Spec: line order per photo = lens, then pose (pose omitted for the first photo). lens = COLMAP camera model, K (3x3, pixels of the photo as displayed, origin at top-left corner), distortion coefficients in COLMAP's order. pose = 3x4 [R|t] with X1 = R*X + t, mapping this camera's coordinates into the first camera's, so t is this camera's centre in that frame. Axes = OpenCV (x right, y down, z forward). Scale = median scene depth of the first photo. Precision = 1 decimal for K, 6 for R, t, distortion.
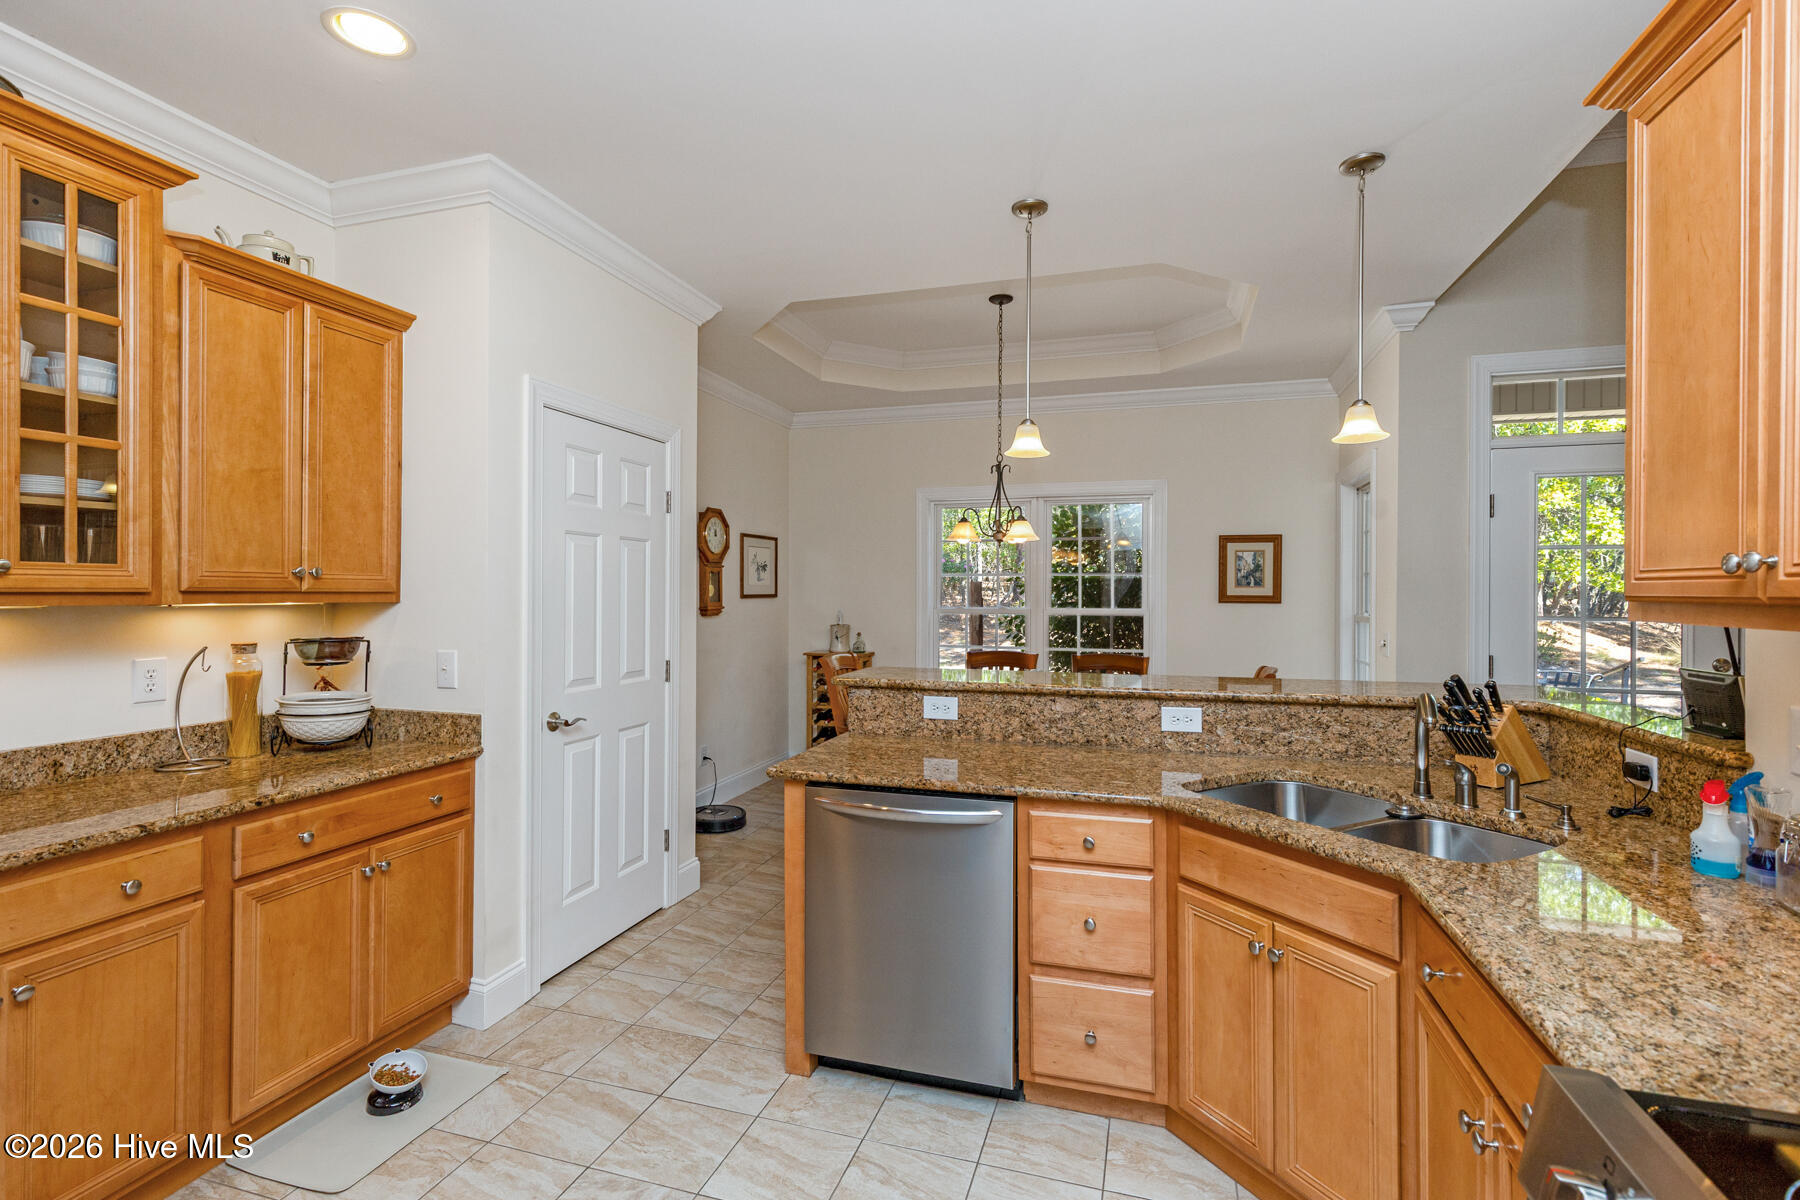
lens RADIAL K [[822.5, 0, 903.8], [0, 822.5, 588.6], [0, 0, 1]] dist [0.008448, 0.000516]
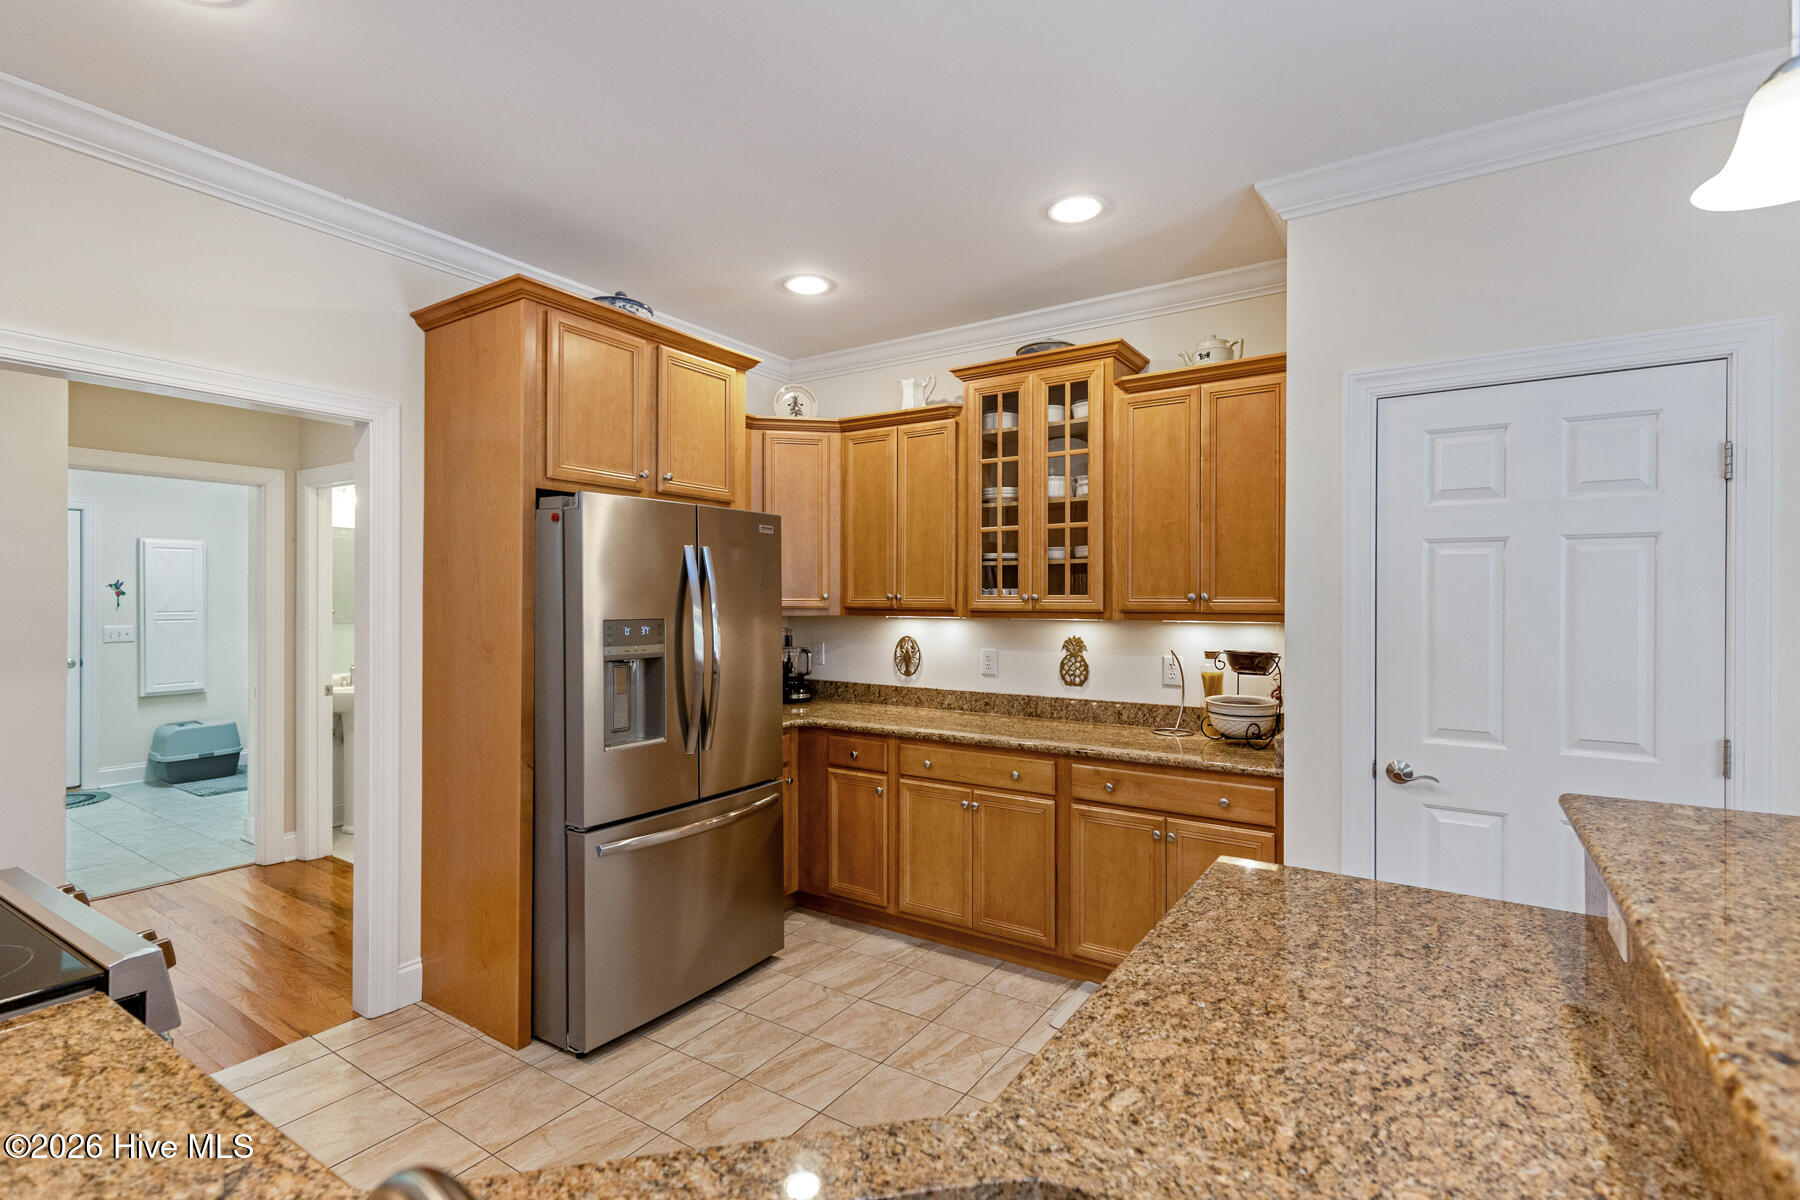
lens RADIAL K [[822.5, 0, 903.8], [0, 822.5, 588.6], [0, 0, 1]] dist [0.008448, 0.000516]
pose [[-0.271811, -0.015941, -0.962219, 0.359862], [0.000797, 0.999859, -0.016789, -0.007158], [0.962350, -0.005331, -0.271760, 0.522681]]
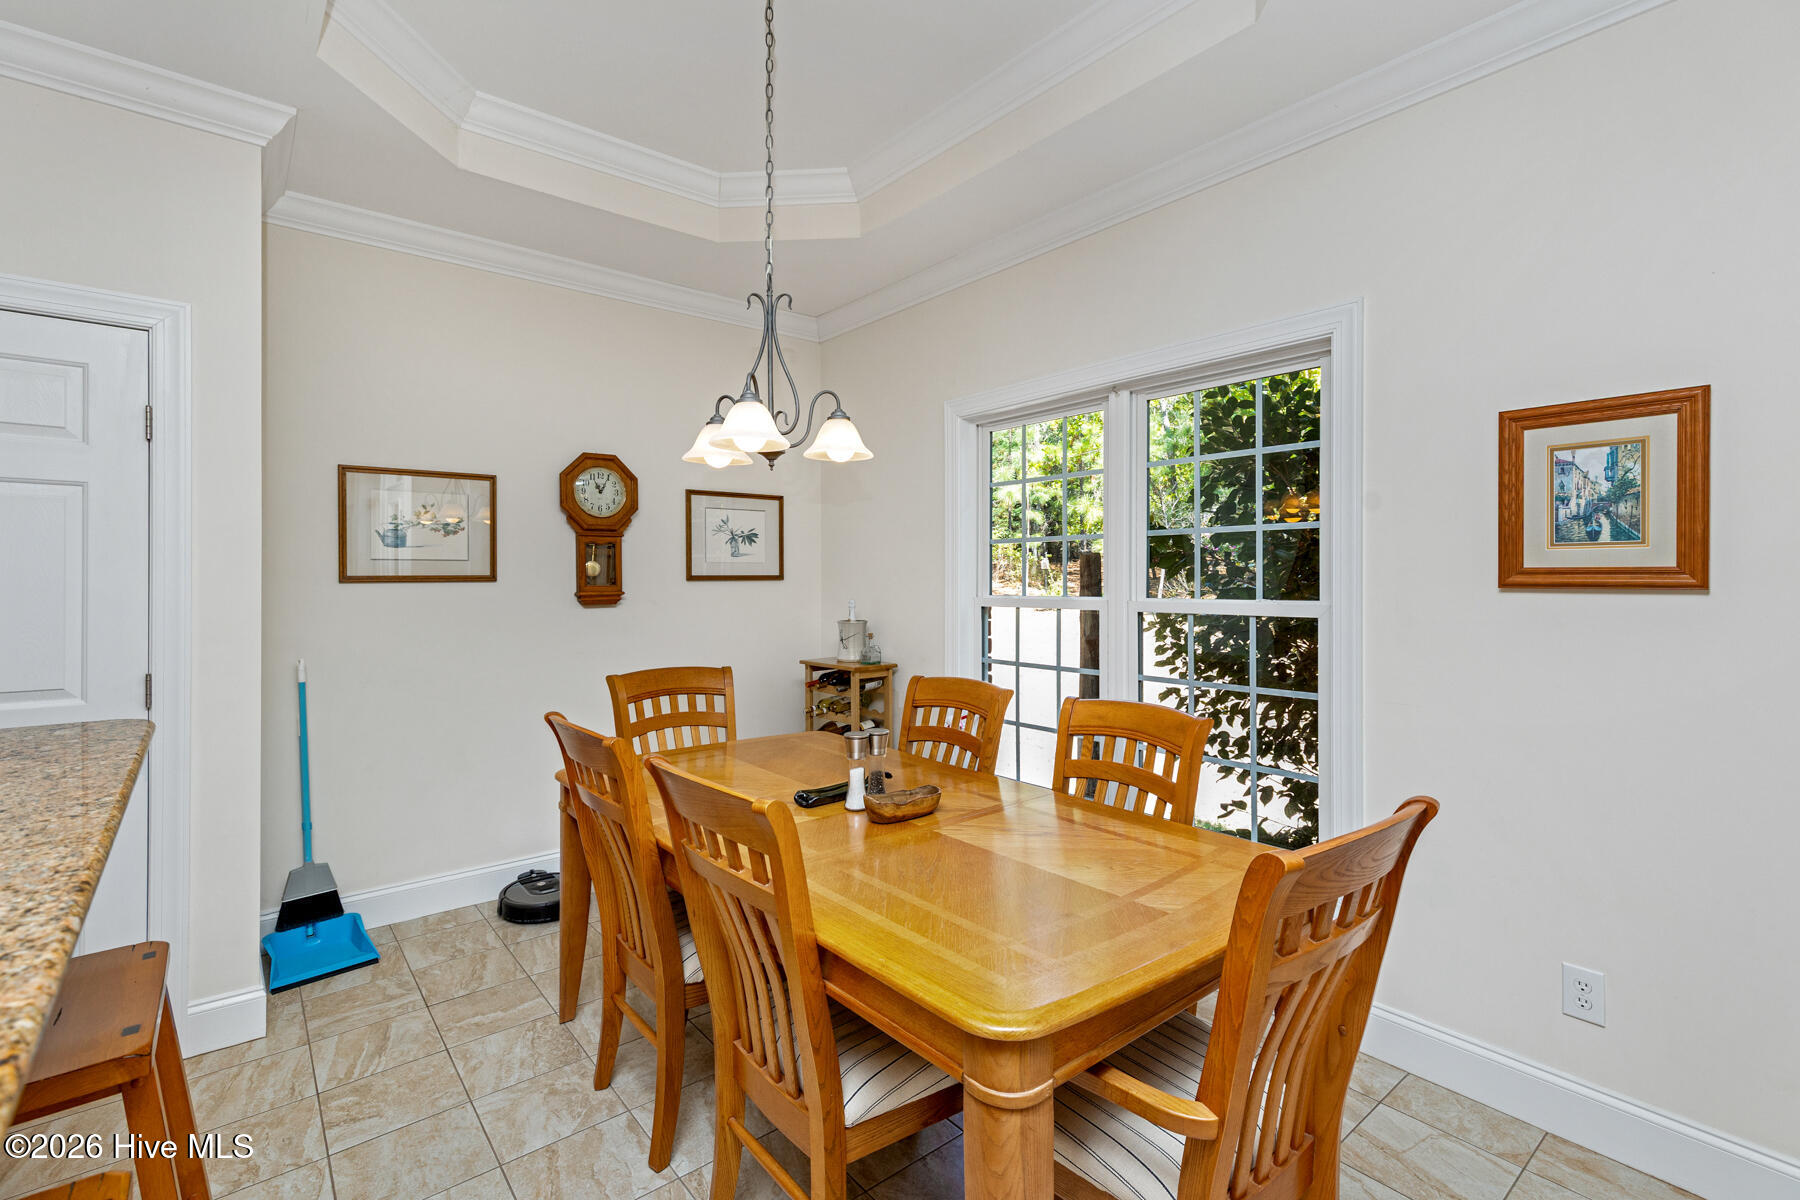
lens RADIAL K [[822.5, 0, 903.8], [0, 822.5, 588.6], [0, 0, 1]] dist [0.008448, 0.000516]
pose [[0.836897, 0.002124, -0.547356, 0.468545], [0.005140, 0.999918, 0.011739, 0.014819], [0.547336, -0.012637, 0.836818, 0.680523]]
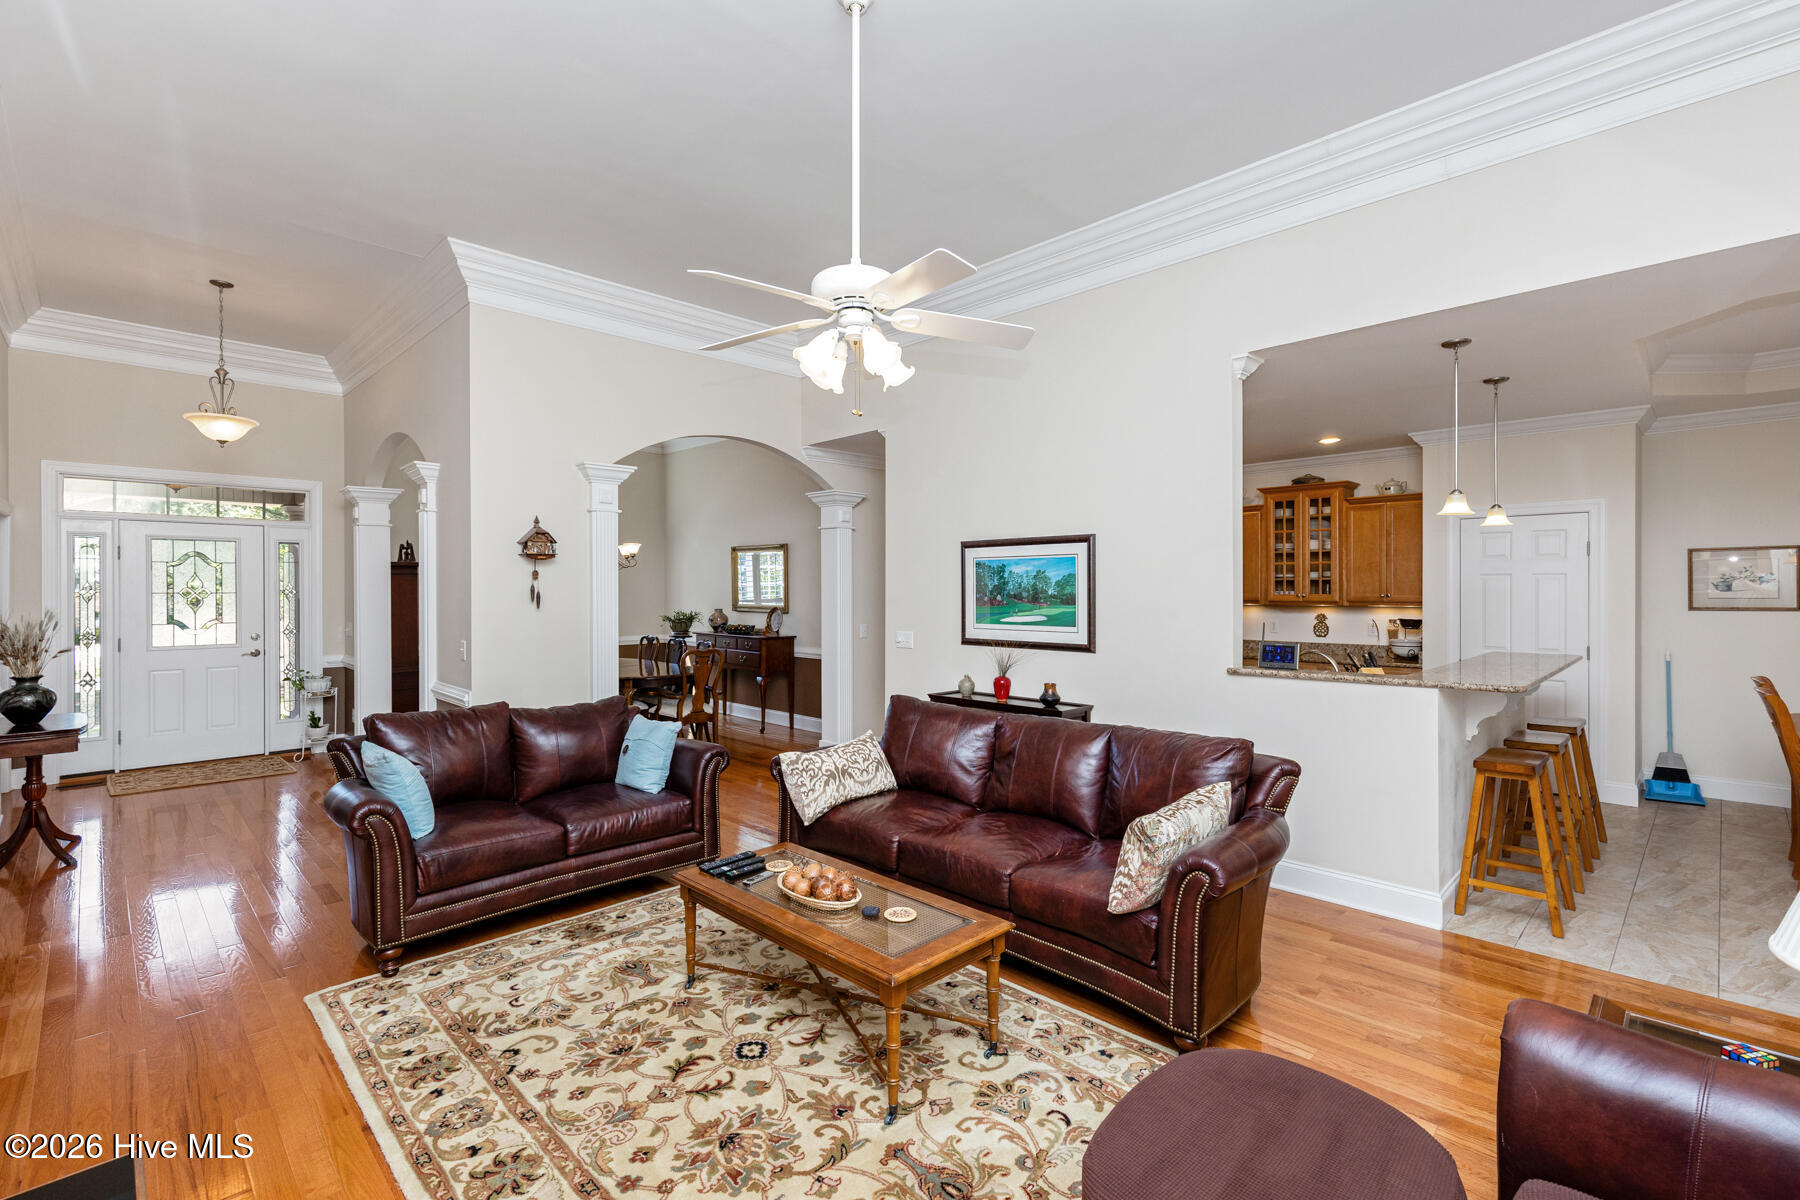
lens RADIAL K [[822.5, 0, 903.8], [0, 822.5, 588.6], [0, 0, 1]] dist [0.008448, 0.000516]
pose [[-0.479188, -0.000839, -0.877712, 1.537302], [0.005344, 0.999978, -0.003874, -0.023445], [0.877696, -0.006547, -0.479173, 0.521583]]
